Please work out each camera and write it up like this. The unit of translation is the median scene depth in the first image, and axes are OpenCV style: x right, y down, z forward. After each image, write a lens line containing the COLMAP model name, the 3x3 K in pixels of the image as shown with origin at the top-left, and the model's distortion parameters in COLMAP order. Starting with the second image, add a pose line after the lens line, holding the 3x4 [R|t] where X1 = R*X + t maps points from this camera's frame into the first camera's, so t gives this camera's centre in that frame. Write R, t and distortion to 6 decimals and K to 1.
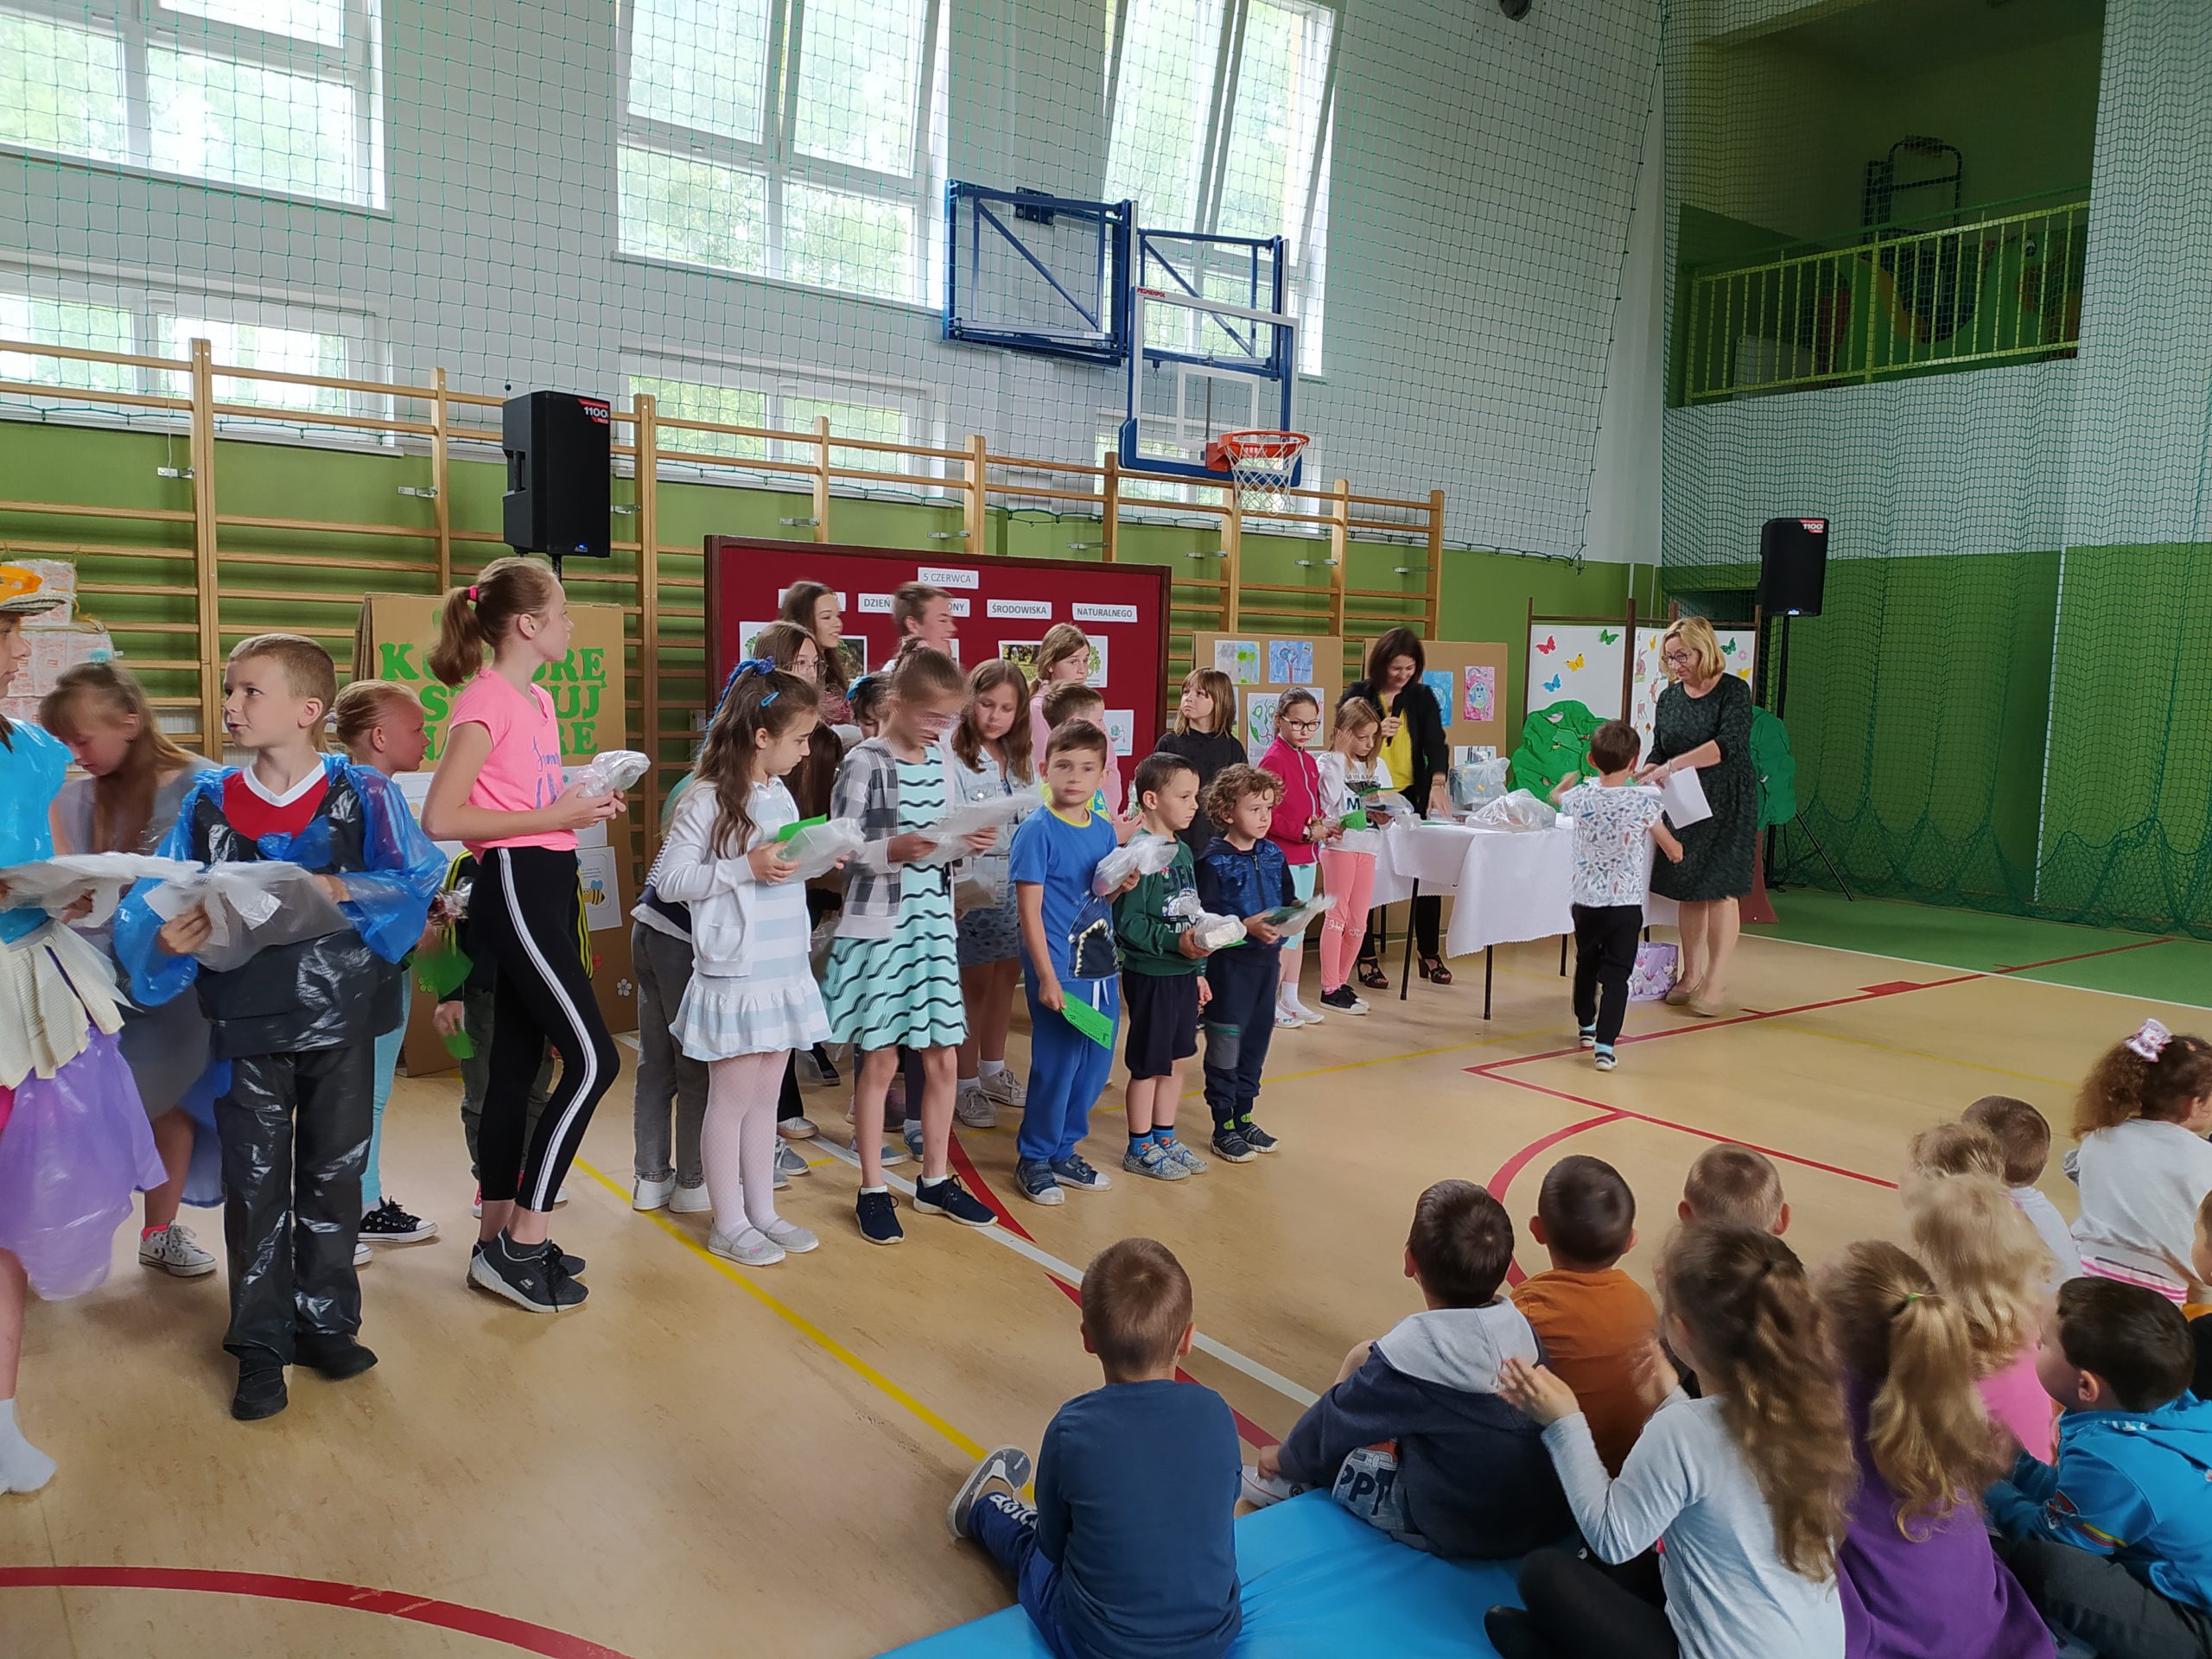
lens RADIAL K [[1662.7, 0, 1106.0], [0, 1662.7, 829.5], [0, 0, 1]] dist [0.095416, -0.113664]
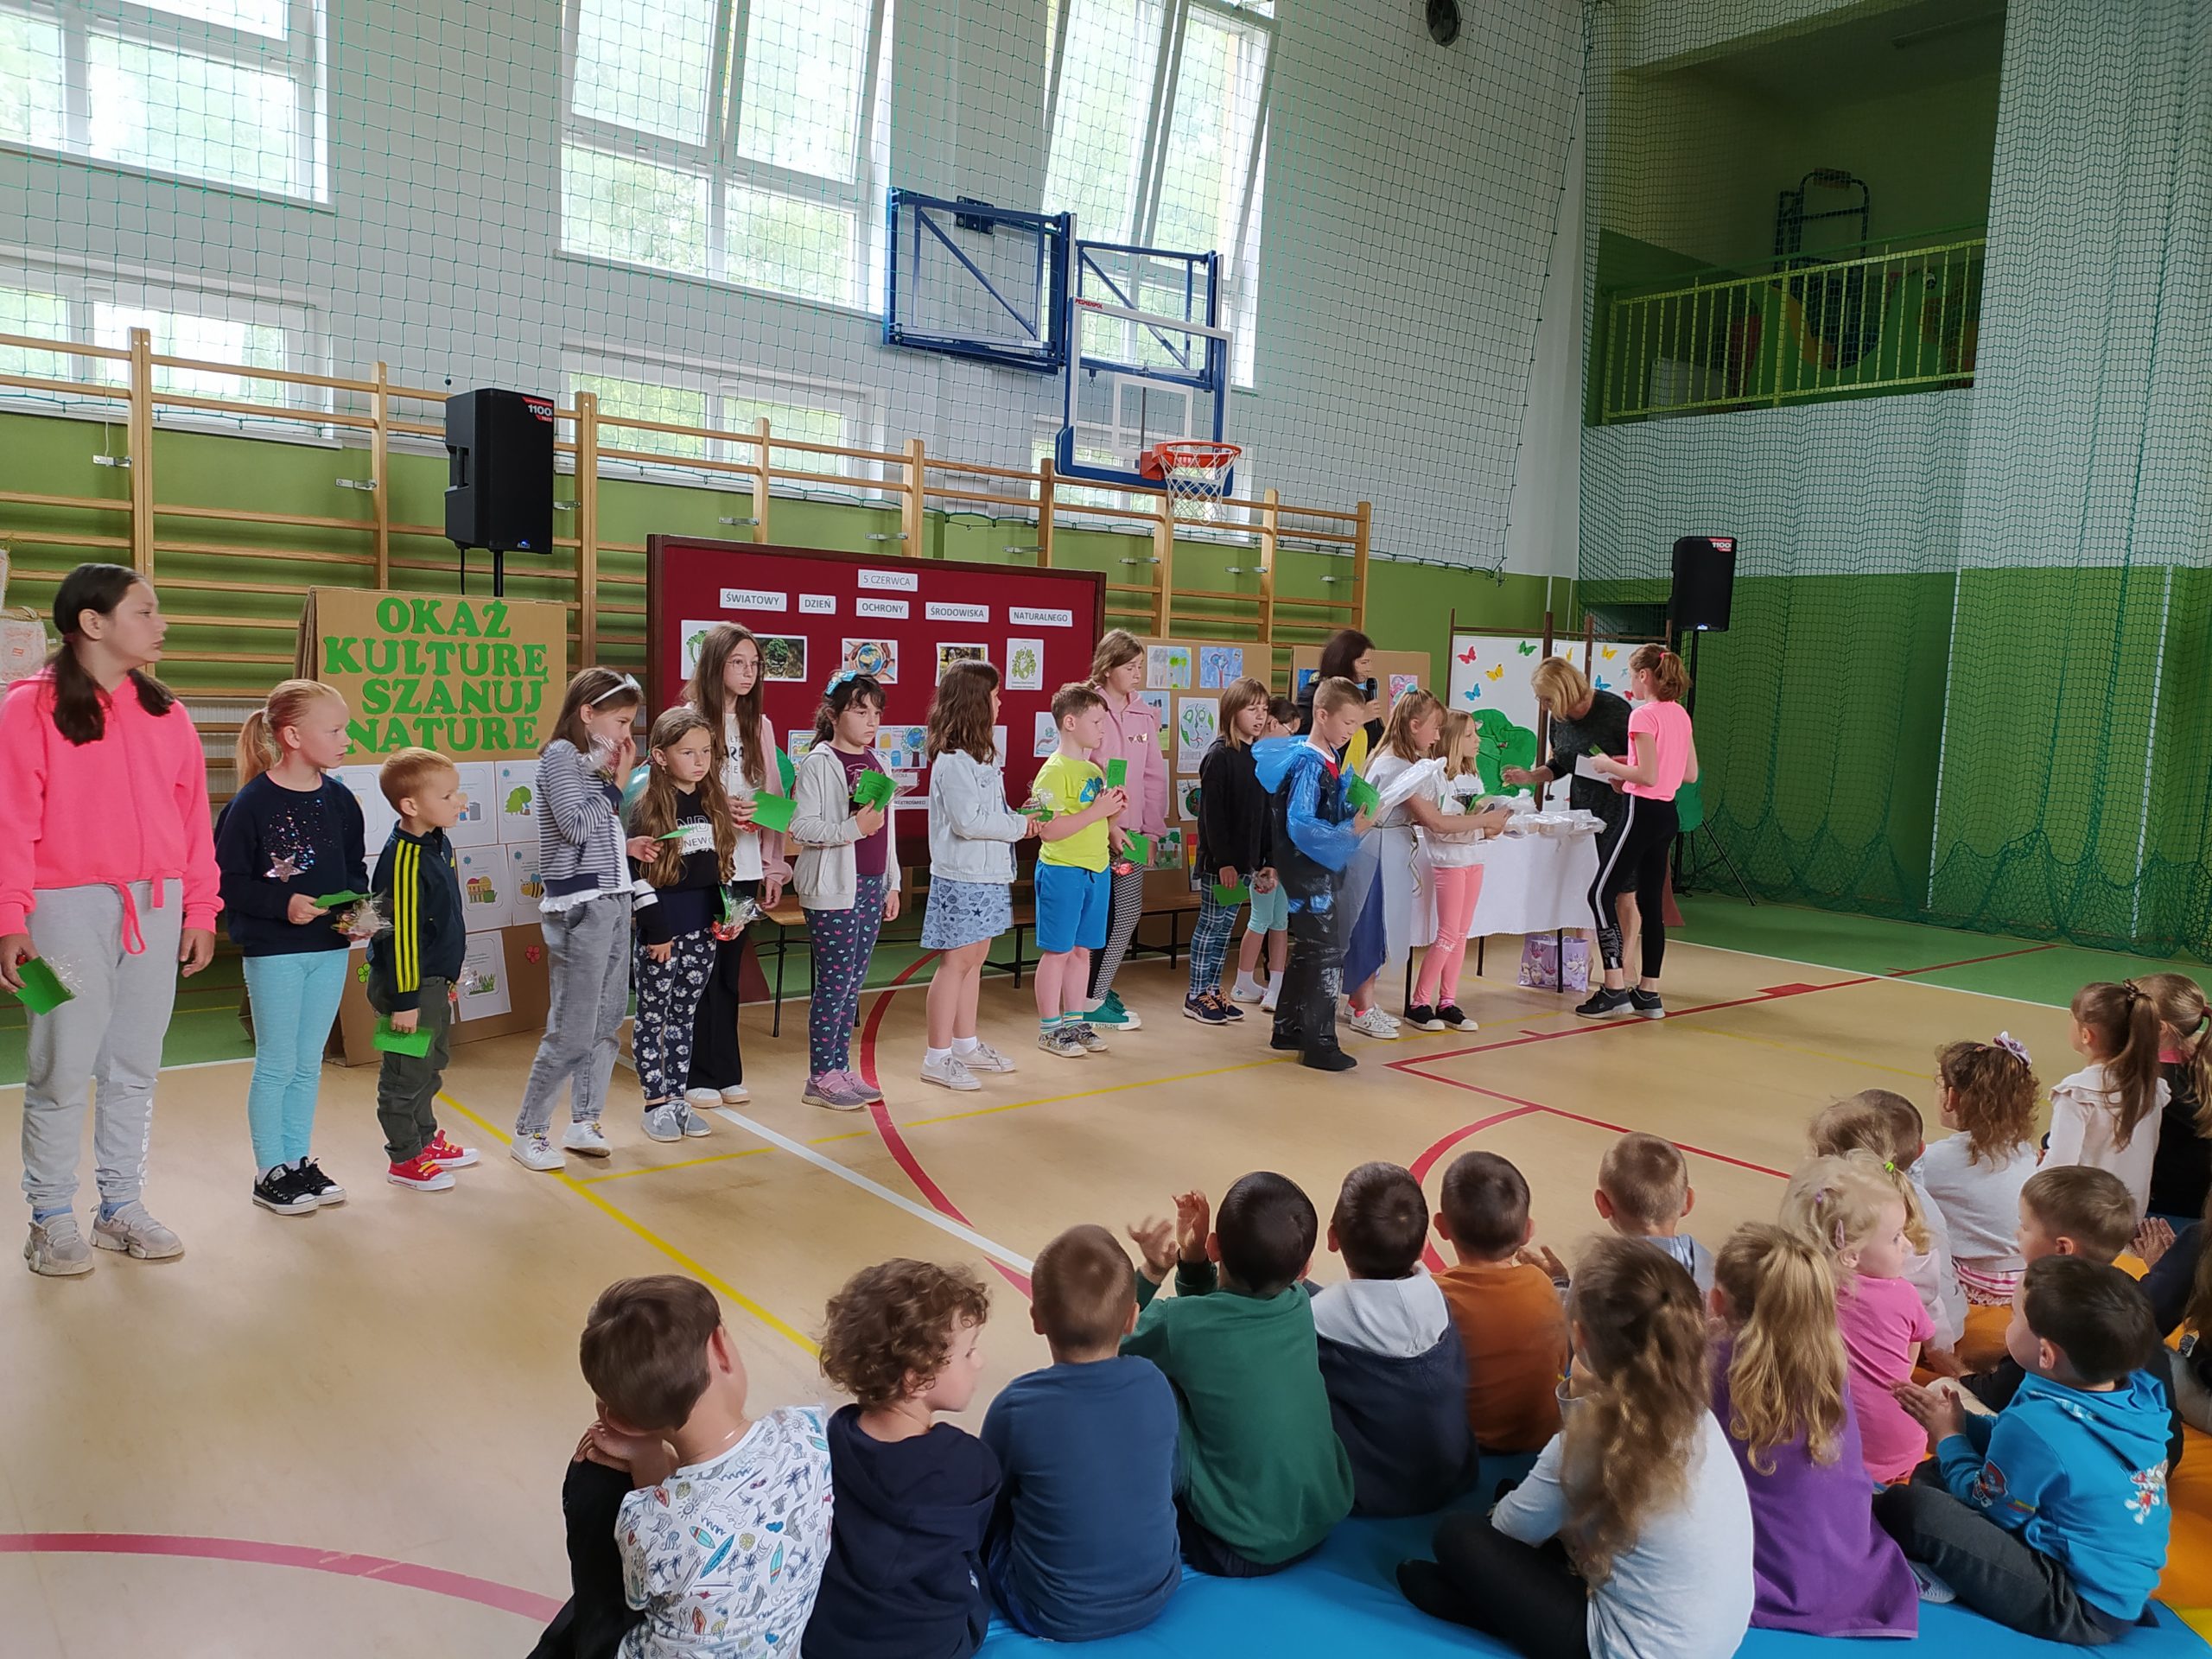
lens RADIAL K [[1655.3, 0, 1102.7], [0, 1655.3, 830.3], [0, 0, 1]] dist [0.087981, -0.099912]
pose [[0.999013, 0.011718, 0.042852, -0.004196], [-0.011757, 0.999931, 0.000641, -0.000325], [-0.042841, -0.001144, 0.999081, -0.014691]]
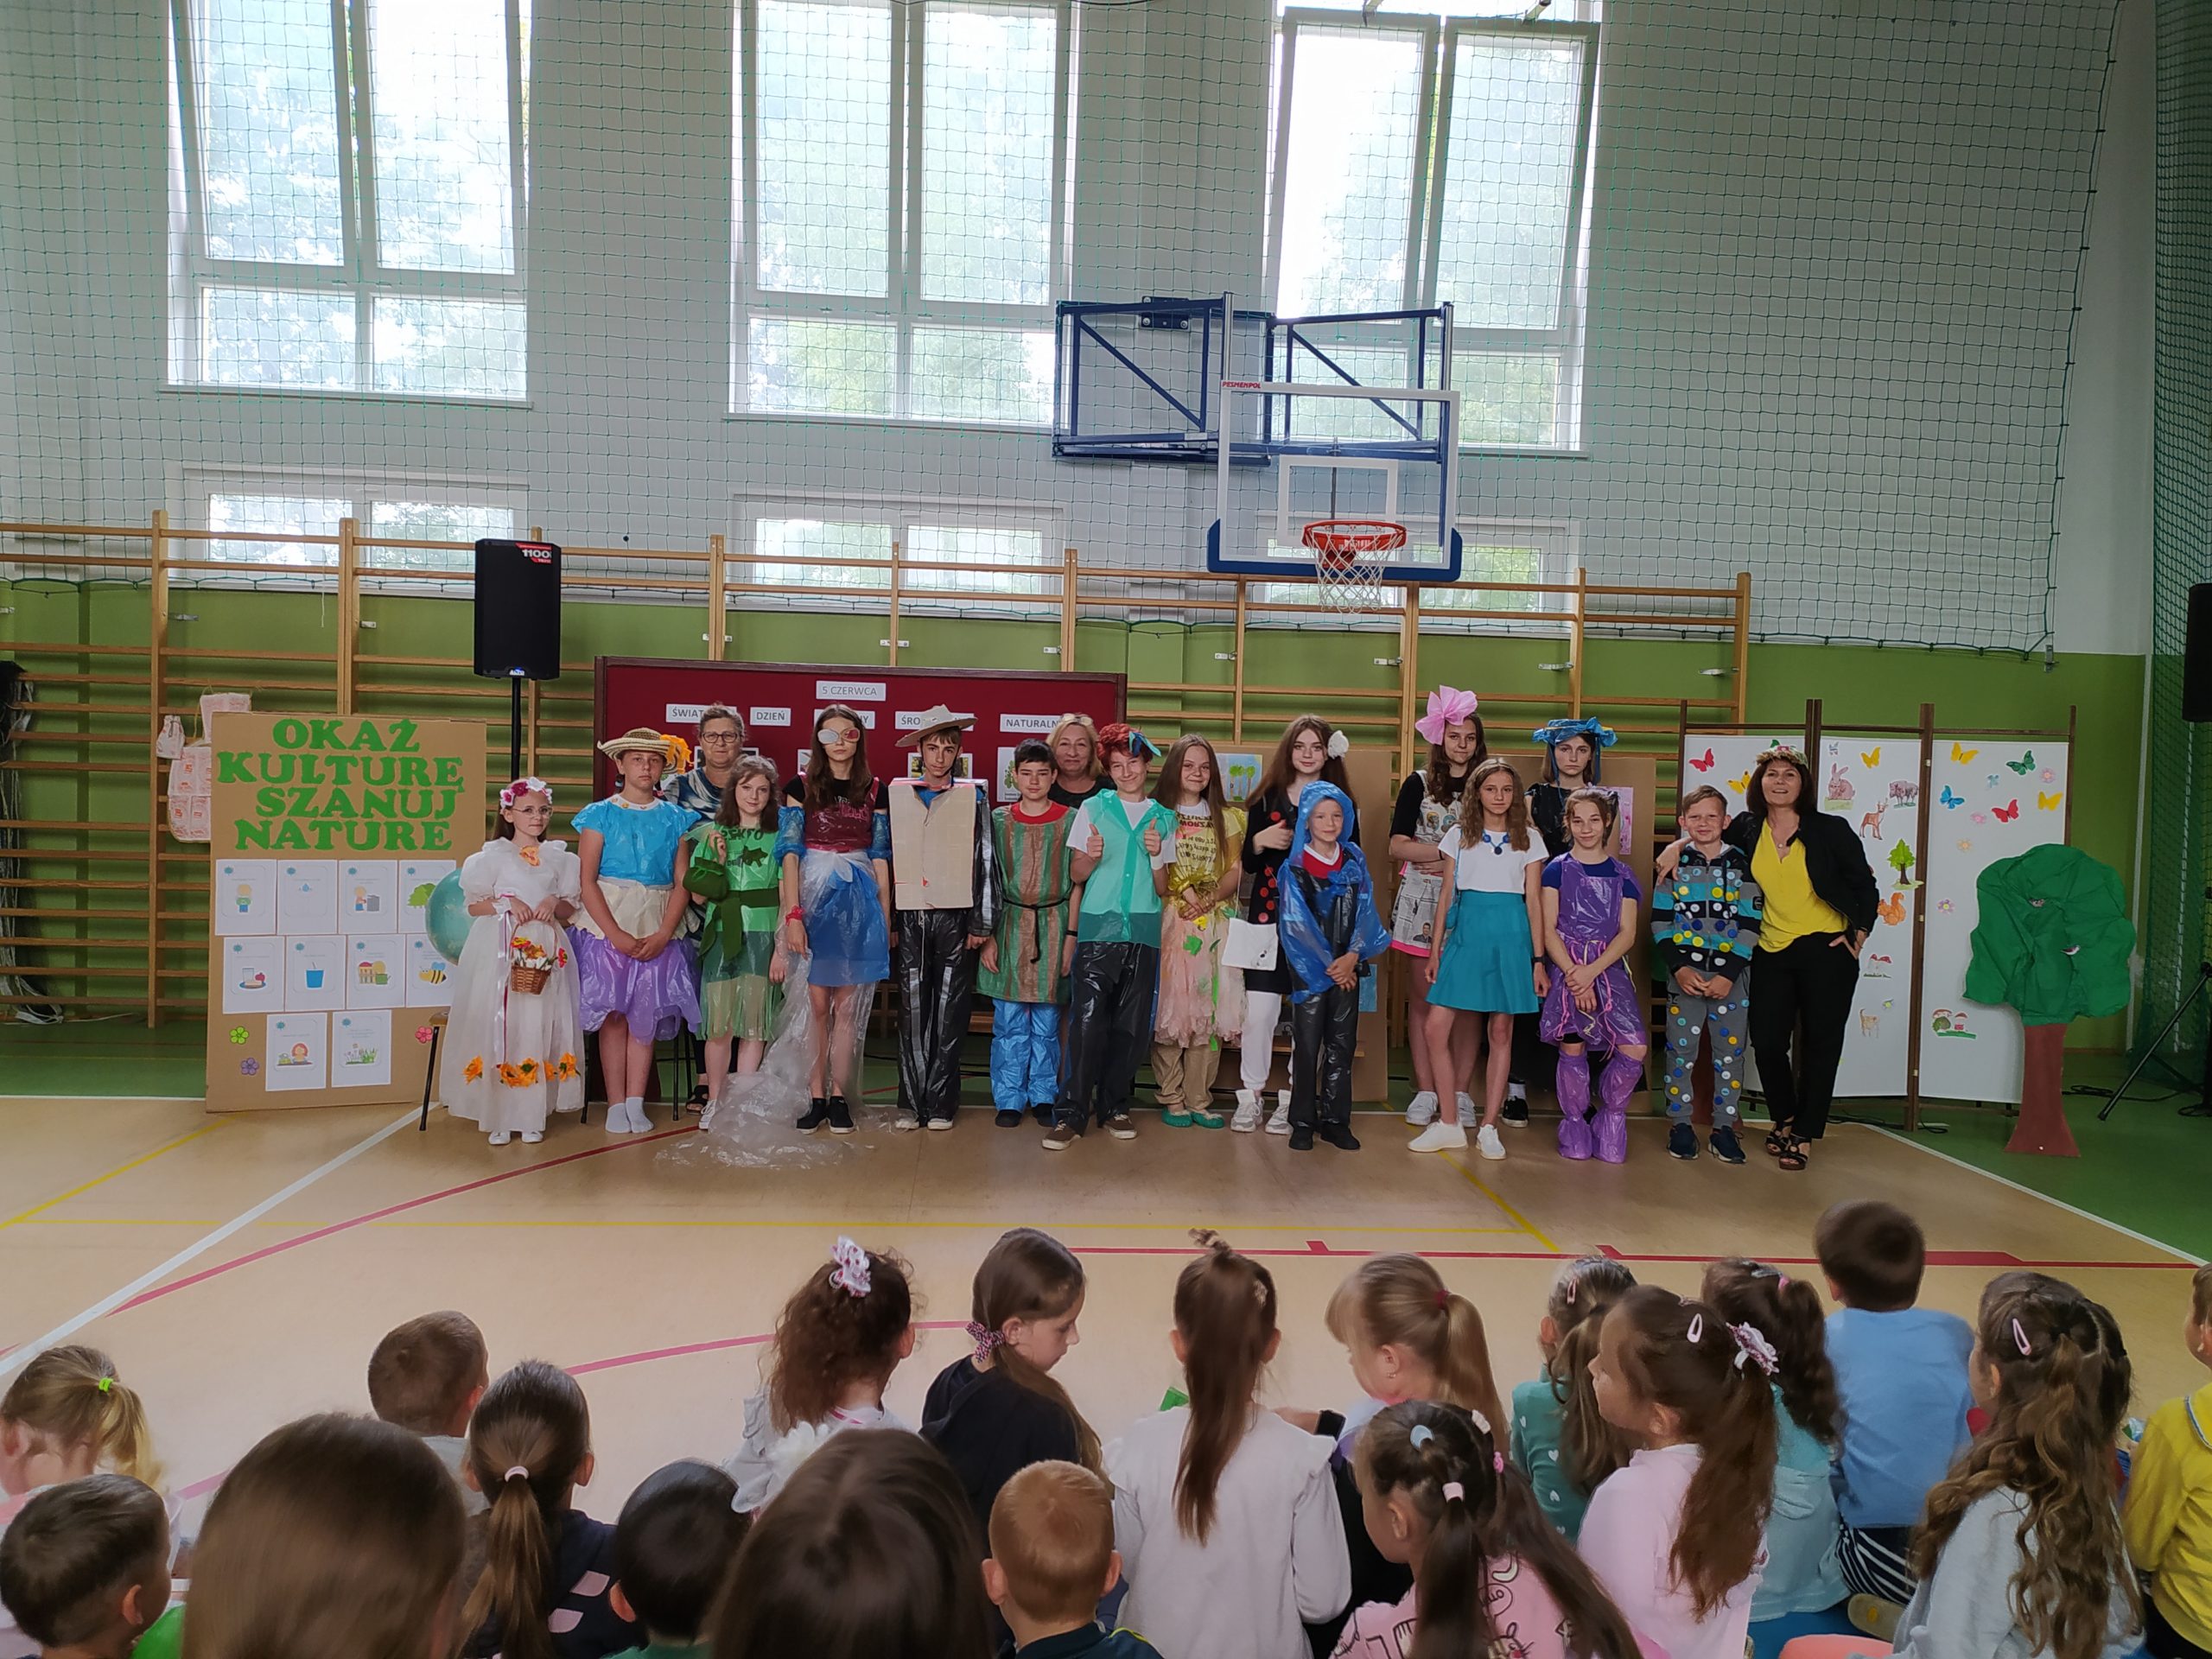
lens RADIAL K [[1662.7, 0, 1106.0], [0, 1662.7, 829.5], [0, 0, 1]] dist [0.095416, -0.113664]
pose [[0.837142, 0.021761, -0.546553, 0.472370], [-0.064091, 0.996228, -0.058502, -0.014426], [0.543219, 0.084003, 0.835378, 0.199280]]
